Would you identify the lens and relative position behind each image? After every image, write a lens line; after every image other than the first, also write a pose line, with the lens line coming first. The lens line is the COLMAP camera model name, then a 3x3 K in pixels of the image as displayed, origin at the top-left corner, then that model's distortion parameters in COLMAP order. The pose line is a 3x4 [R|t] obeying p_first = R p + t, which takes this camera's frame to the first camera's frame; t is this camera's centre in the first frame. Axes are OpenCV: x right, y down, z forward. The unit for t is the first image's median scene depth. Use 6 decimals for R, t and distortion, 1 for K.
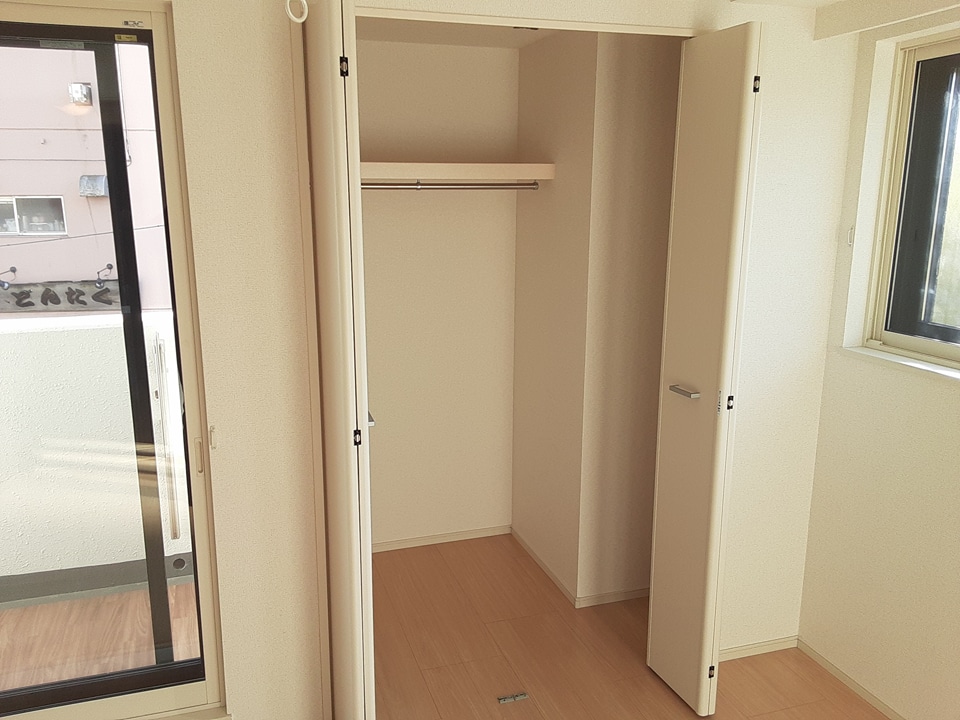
lens RADIAL K [[769.8, 0, 476.5], [0, 769.8, 349.5], [0, 0, 1]] dist [0.041805, -0.050200]
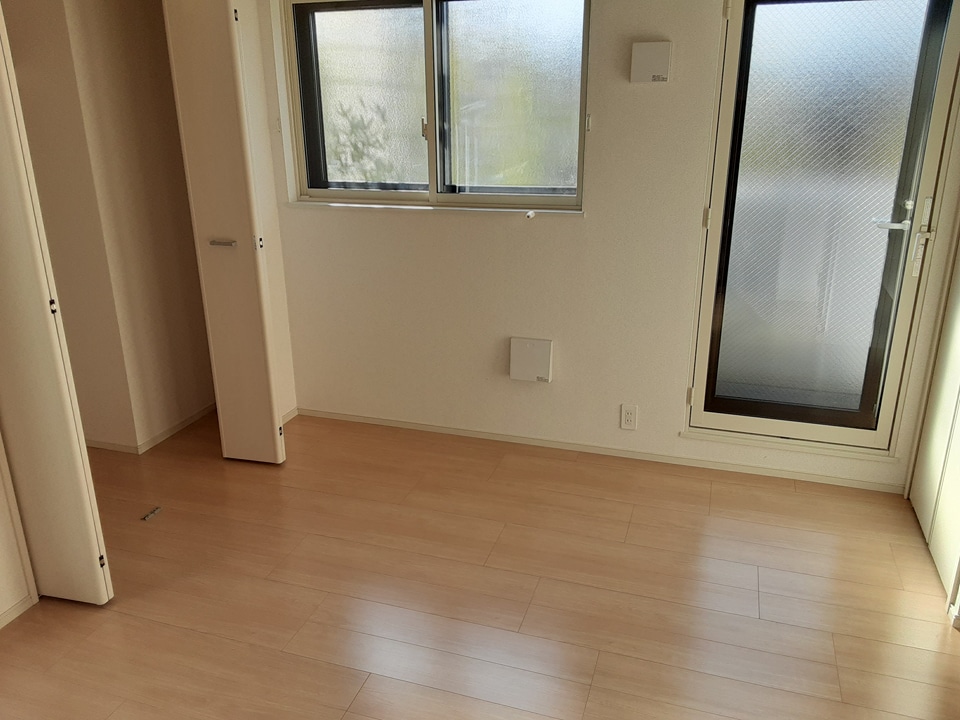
lens RADIAL K [[769.8, 0, 477.6], [0, 769.8, 362.9], [0, 0, 1]] dist [0.041805, -0.050200]
pose [[0.584098, -0.274125, 0.763993, -0.543694], [0.180338, 0.961547, 0.207135, 0.051896], [-0.791396, 0.016791, 0.611073, -0.189675]]
